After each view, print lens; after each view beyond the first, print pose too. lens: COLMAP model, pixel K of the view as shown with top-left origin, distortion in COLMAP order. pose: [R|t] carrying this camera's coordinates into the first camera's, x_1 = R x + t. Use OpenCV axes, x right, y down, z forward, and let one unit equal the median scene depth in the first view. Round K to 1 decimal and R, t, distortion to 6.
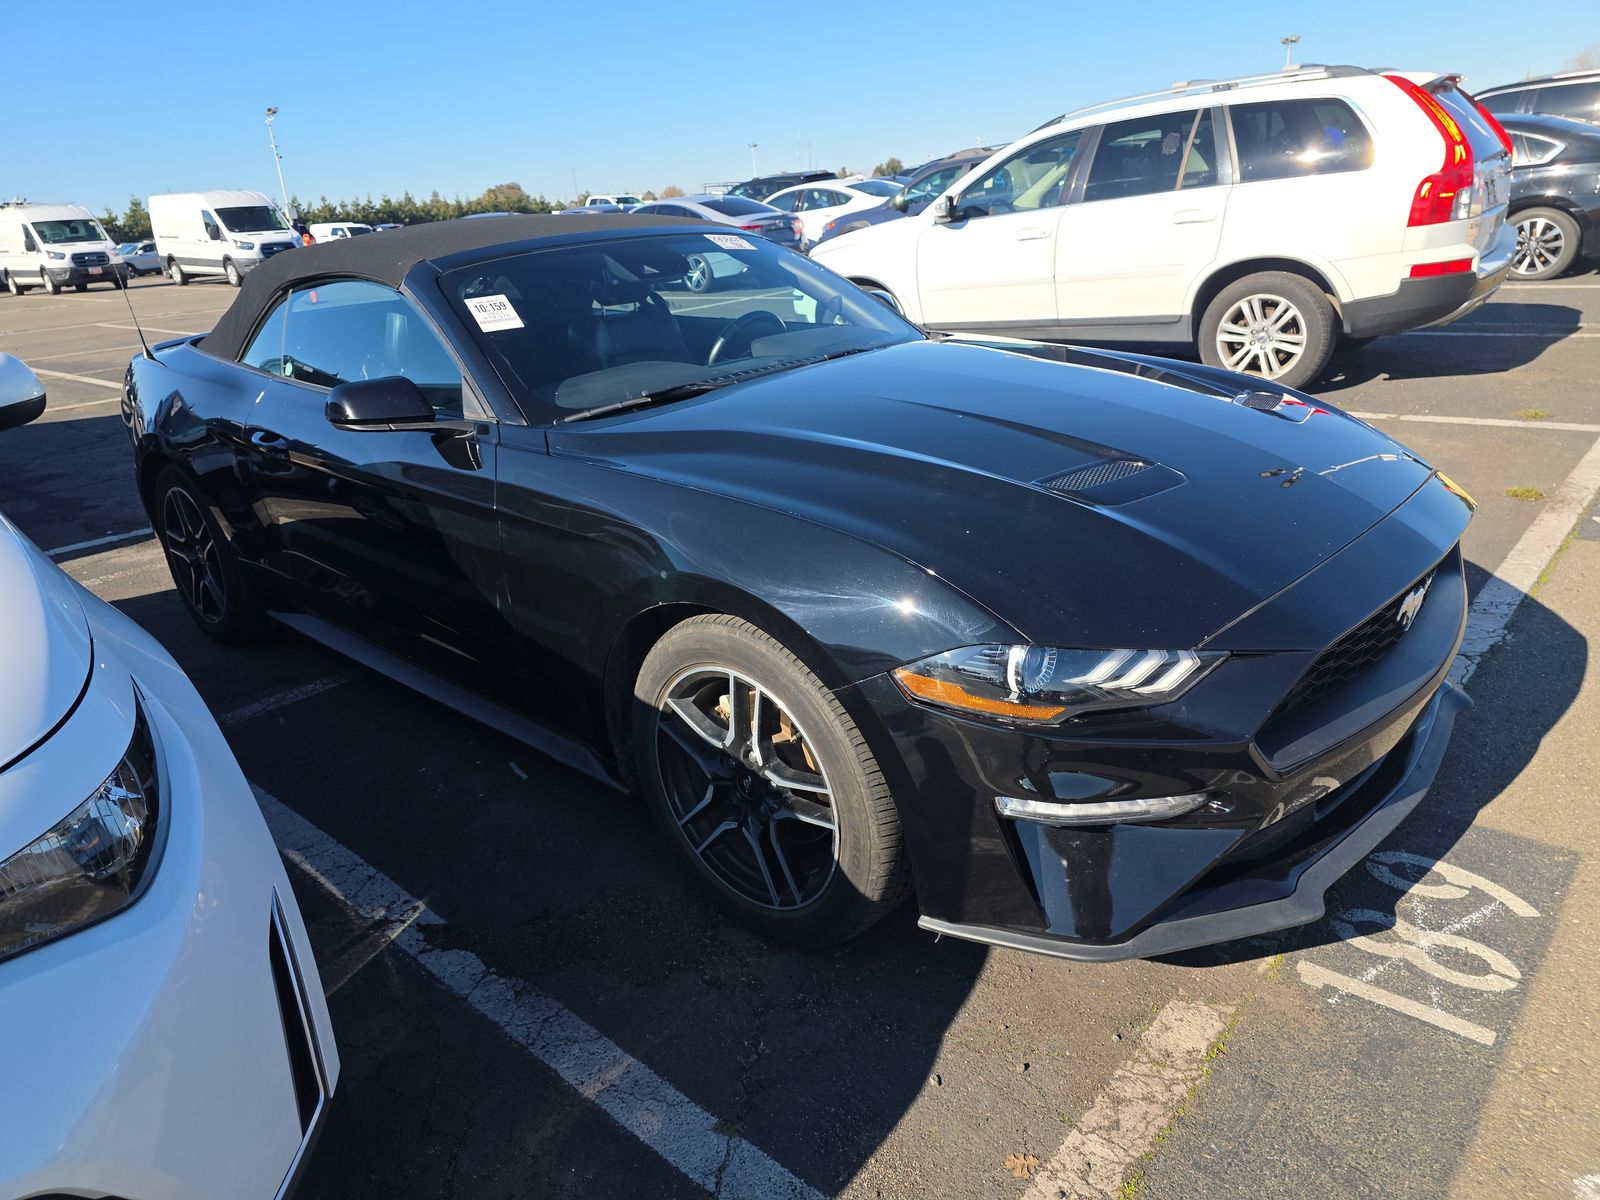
lens RADIAL K [[1084.9, 0, 793.1], [0, 1084.9, 596.0], [0, 0, 1]] dist [0.011503, -0.012584]
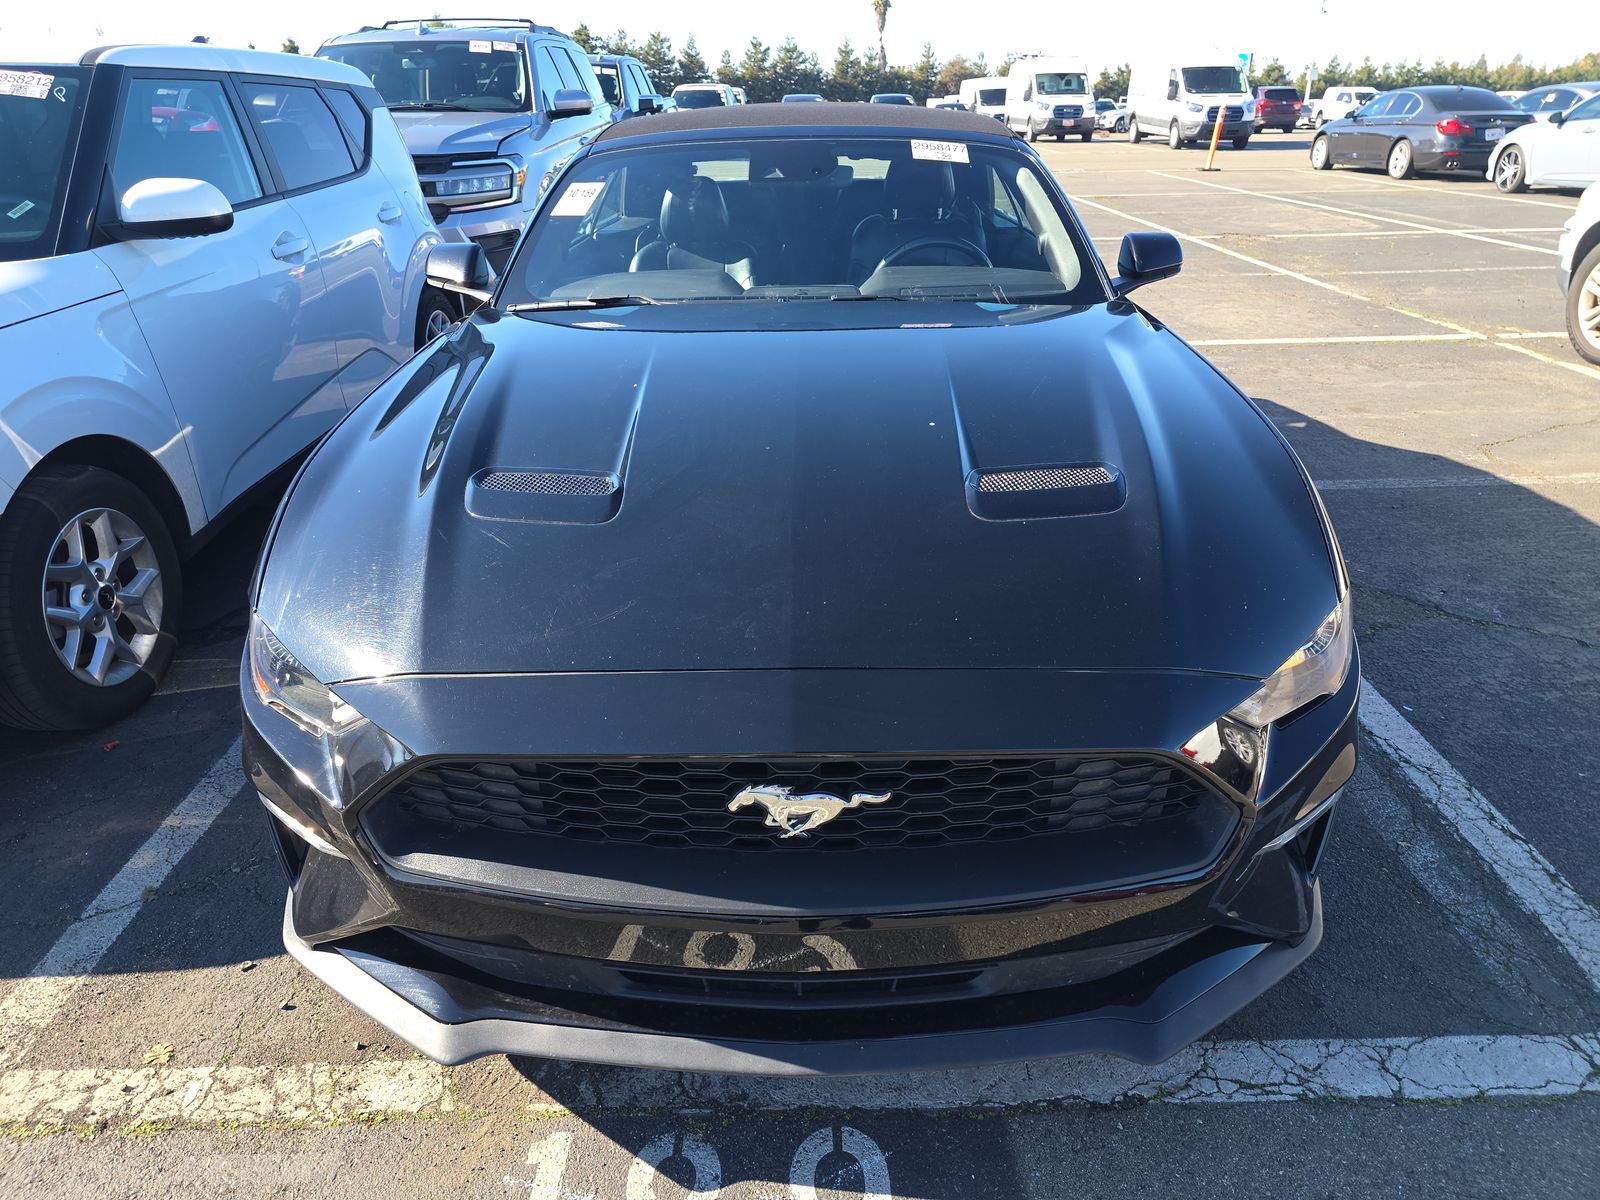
lens RADIAL K [[1084.9, 0, 797.2], [0, 1084.9, 608.7], [0, 0, 1]] dist [0.011503, -0.012584]
pose [[0.671908, 0.359699, -0.647423, 0.308737], [-0.280248, 0.932627, 0.227307, -0.082240], [0.685565, 0.028710, 0.727445, 0.166657]]
